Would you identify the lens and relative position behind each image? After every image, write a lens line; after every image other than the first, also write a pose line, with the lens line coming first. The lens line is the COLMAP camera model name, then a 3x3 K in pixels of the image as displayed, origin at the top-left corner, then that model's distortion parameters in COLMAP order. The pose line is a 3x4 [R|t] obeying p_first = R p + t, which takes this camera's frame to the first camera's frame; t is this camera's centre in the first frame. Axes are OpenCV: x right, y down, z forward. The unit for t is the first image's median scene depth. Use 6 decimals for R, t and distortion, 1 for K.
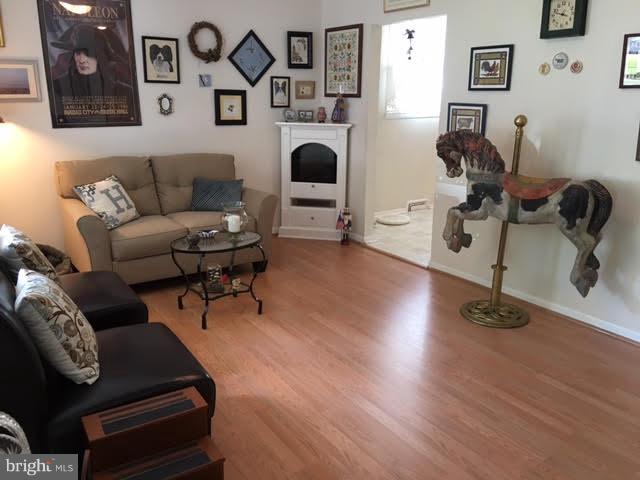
lens RADIAL K [[550.8, 0, 321.6], [0, 550.8, 236.7], [0, 0, 1]] dist [0.067866, -0.105378]
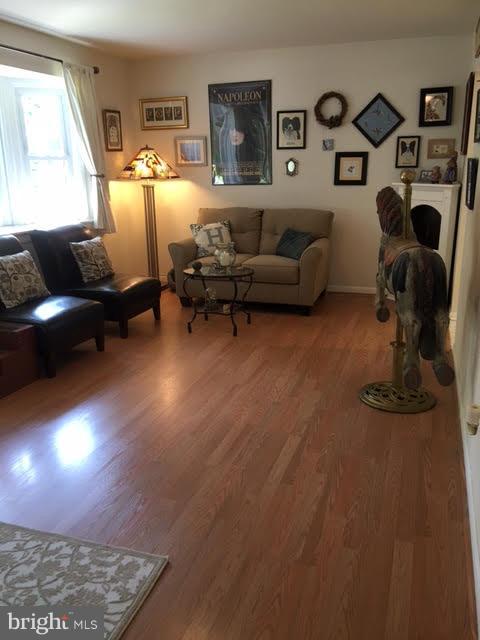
lens RADIAL K [[550.8, 0, 236.7], [0, 550.8, 322.7], [0, 0, 1]] dist [0.067866, -0.105378]
pose [[0.579670, 0.203351, -0.789070, 0.639156], [-0.186853, 0.975729, 0.114189, -0.021766], [0.793138, 0.081248, 0.603598, 0.196983]]
